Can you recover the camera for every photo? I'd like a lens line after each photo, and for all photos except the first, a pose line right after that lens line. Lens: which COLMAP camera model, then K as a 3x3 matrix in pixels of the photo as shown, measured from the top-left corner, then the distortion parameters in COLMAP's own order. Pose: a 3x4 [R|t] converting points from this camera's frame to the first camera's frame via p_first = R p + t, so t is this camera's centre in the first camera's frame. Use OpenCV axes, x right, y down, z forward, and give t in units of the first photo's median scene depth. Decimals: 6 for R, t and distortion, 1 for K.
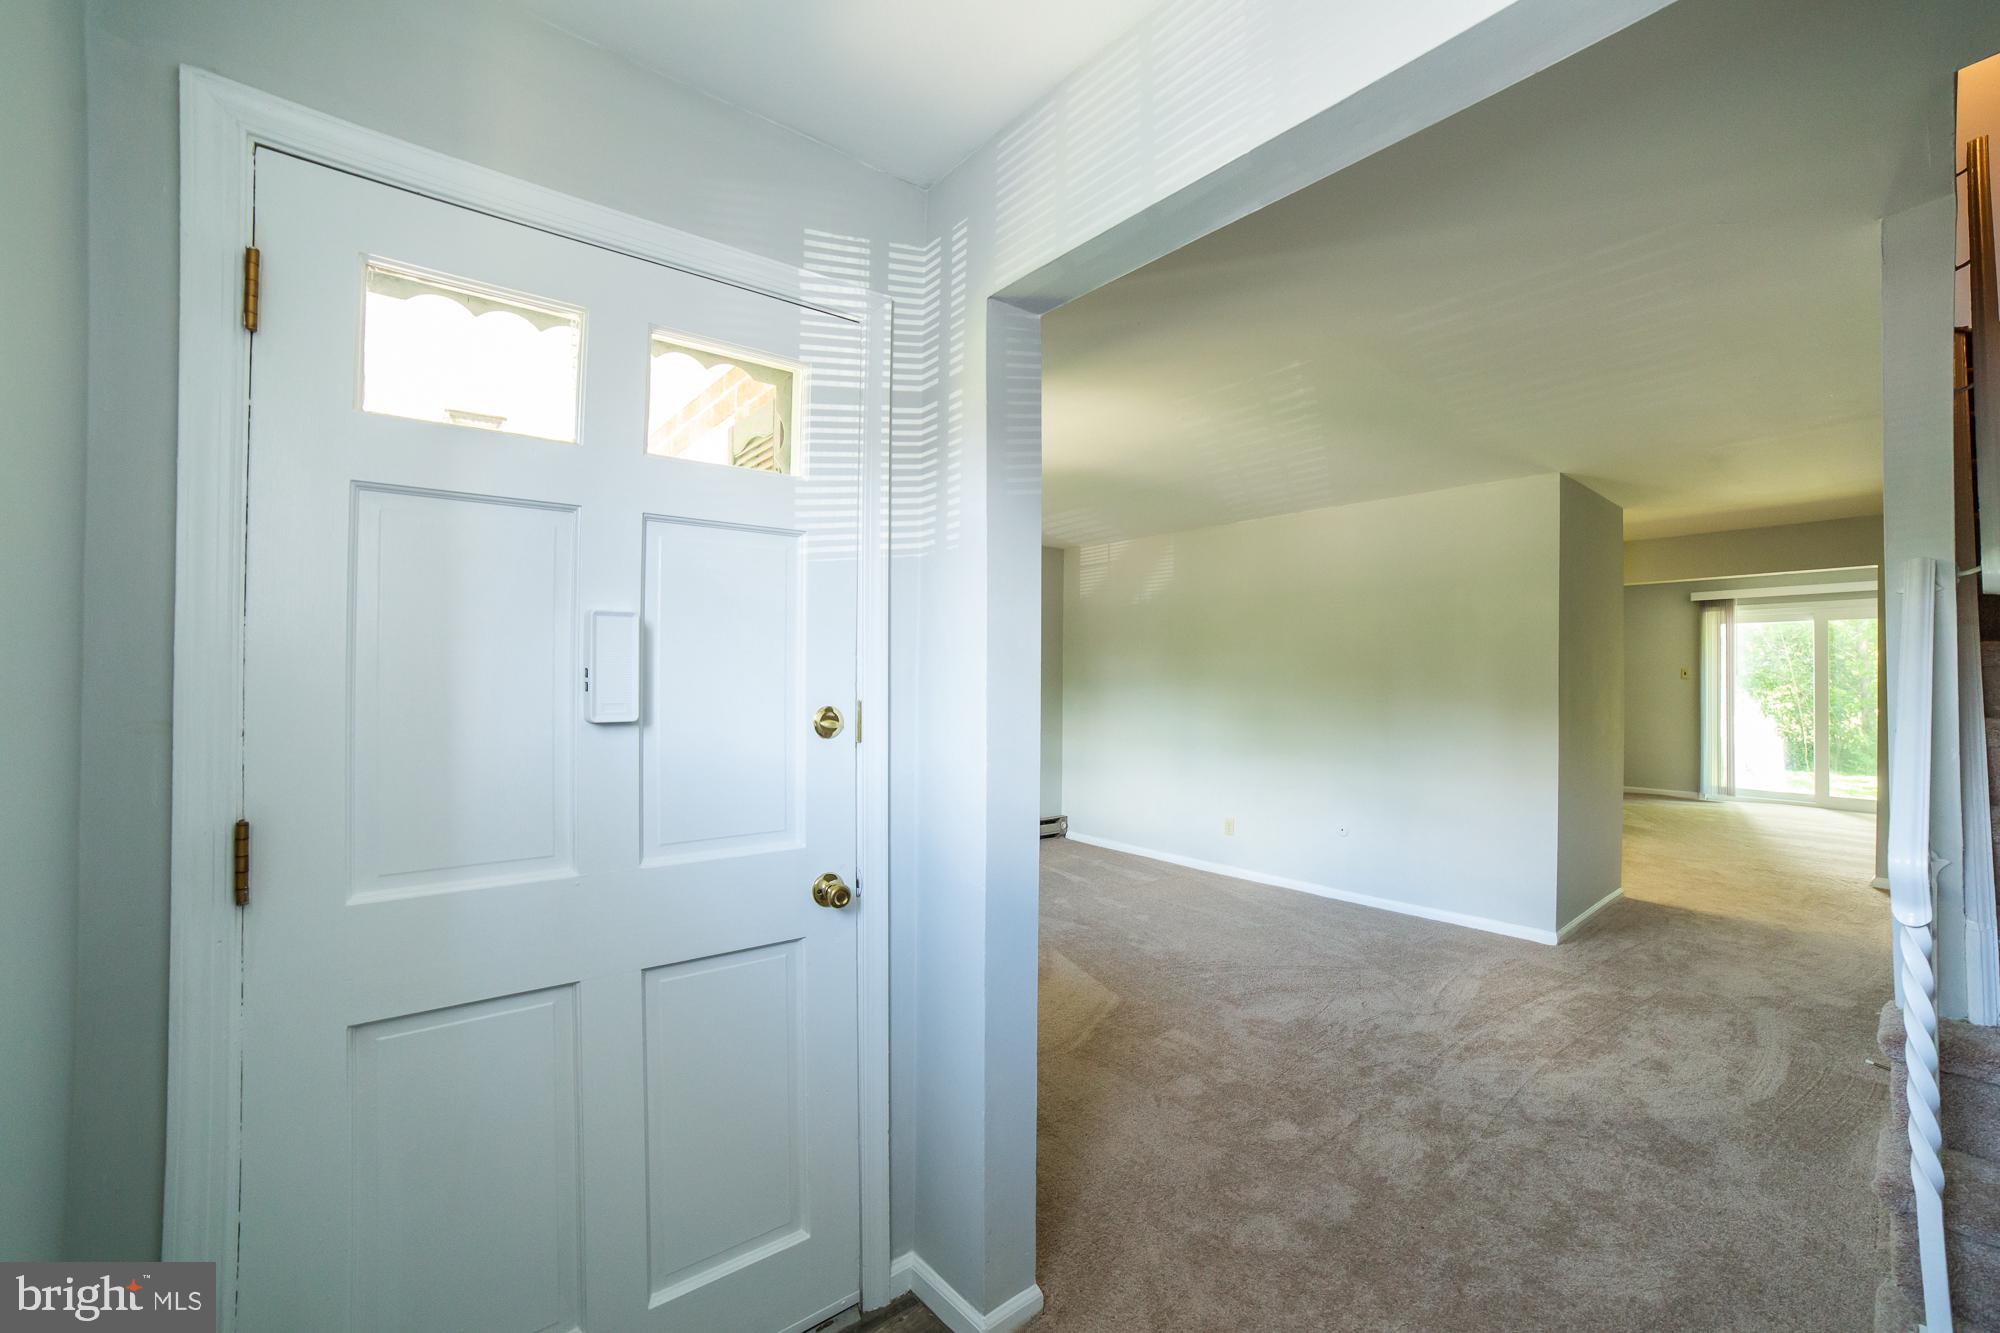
lens RADIAL K [[828.5, 0, 999.5], [0, 828.5, 673.7], [0, 0, 1]] dist [-0.051049, 0.010113]
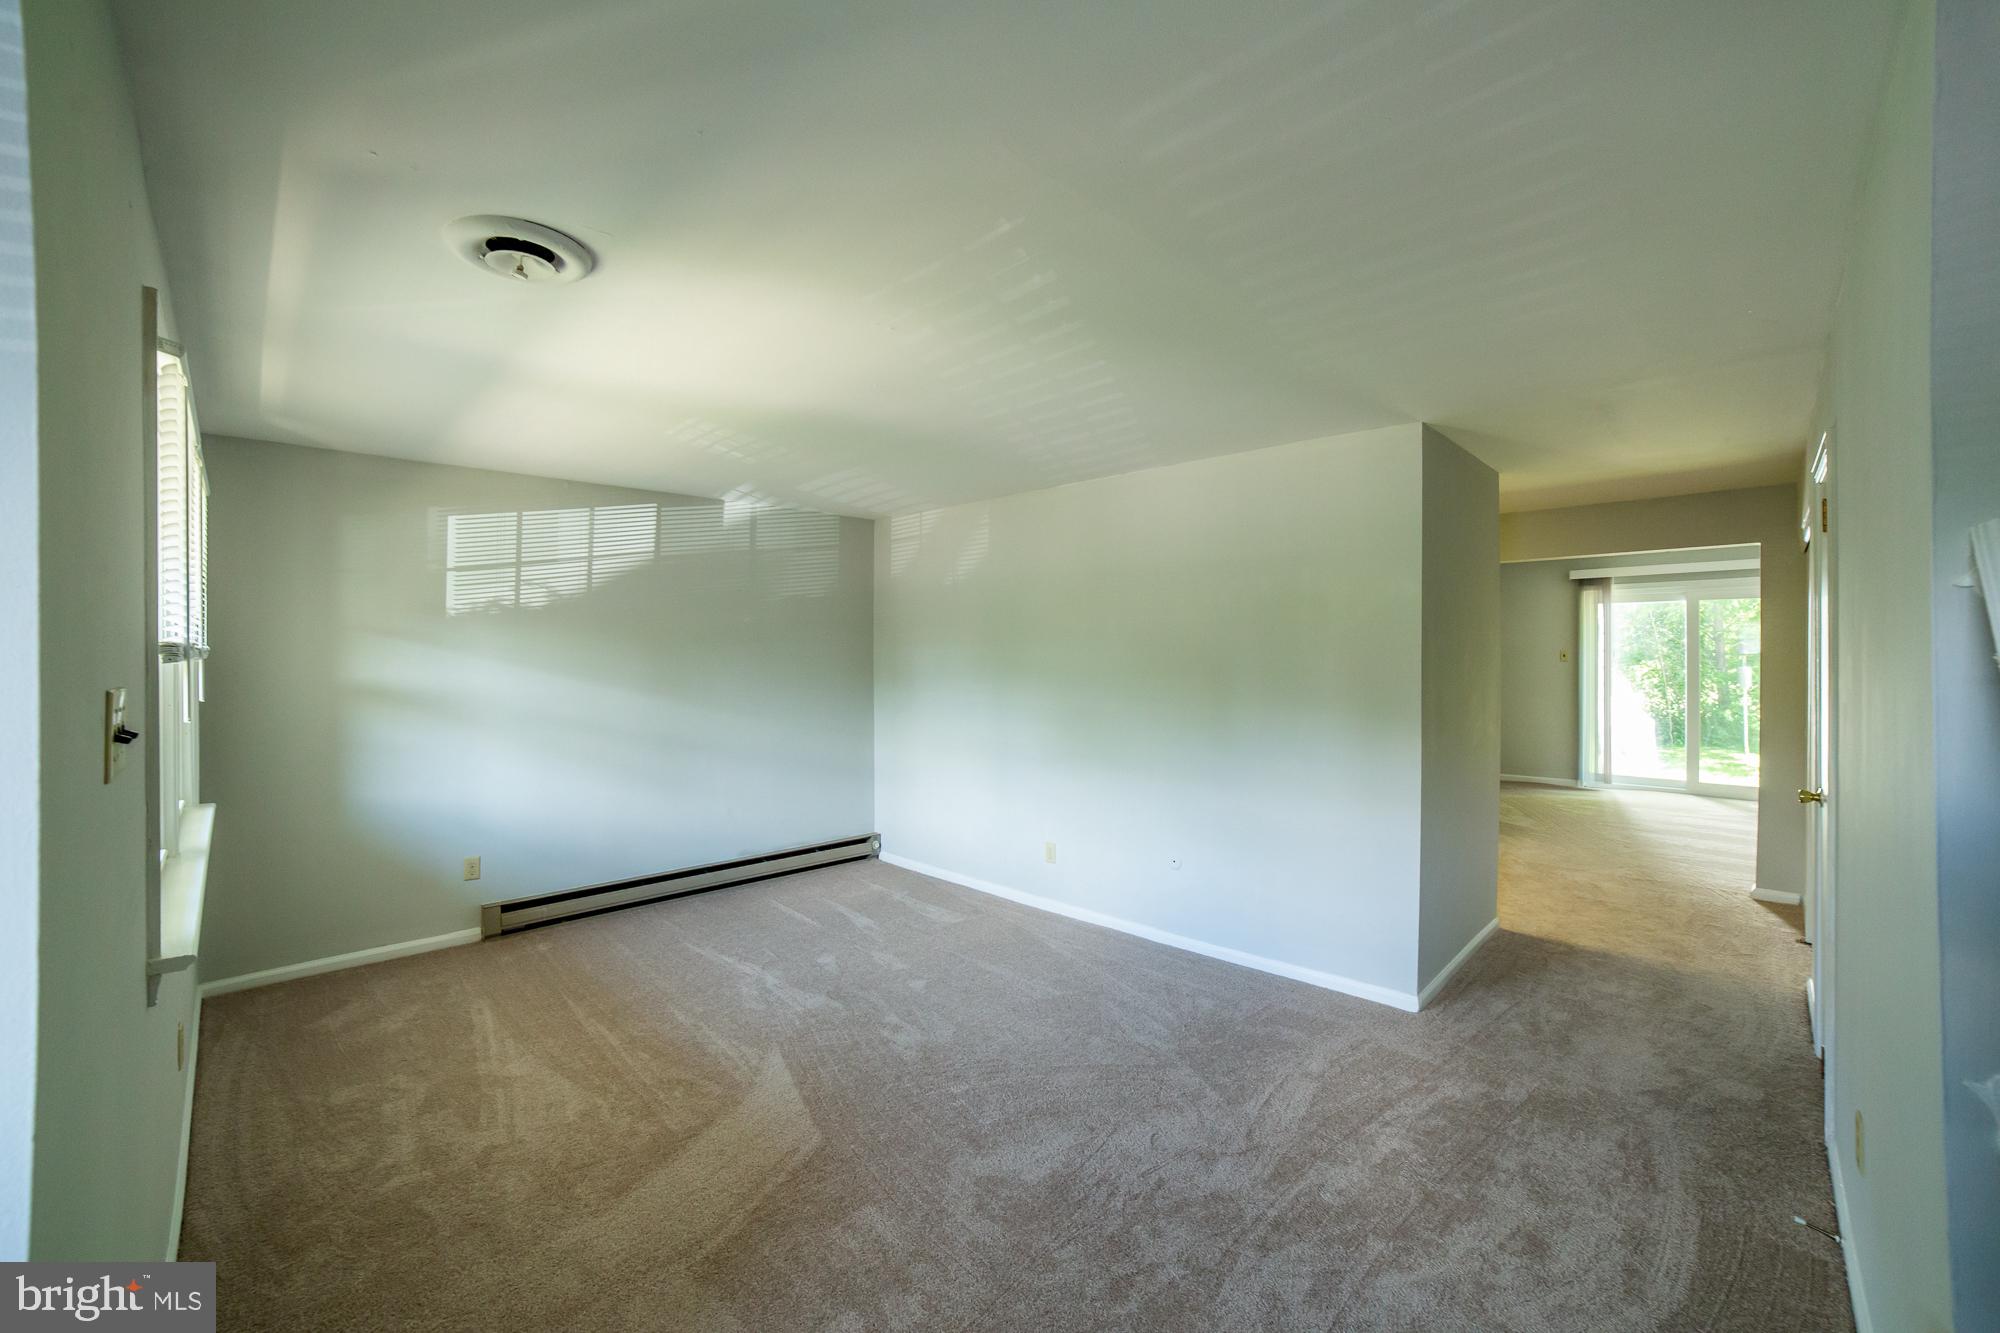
lens RADIAL K [[828.5, 0, 1007.1], [0, 828.5, 657.1], [0, 0, 1]] dist [-0.051049, 0.010113]
pose [[0.994192, -0.006197, 0.107445, 0.181594], [0.005050, 0.999927, 0.010942, -0.025326], [-0.107505, -0.010336, 0.994151, 0.220824]]
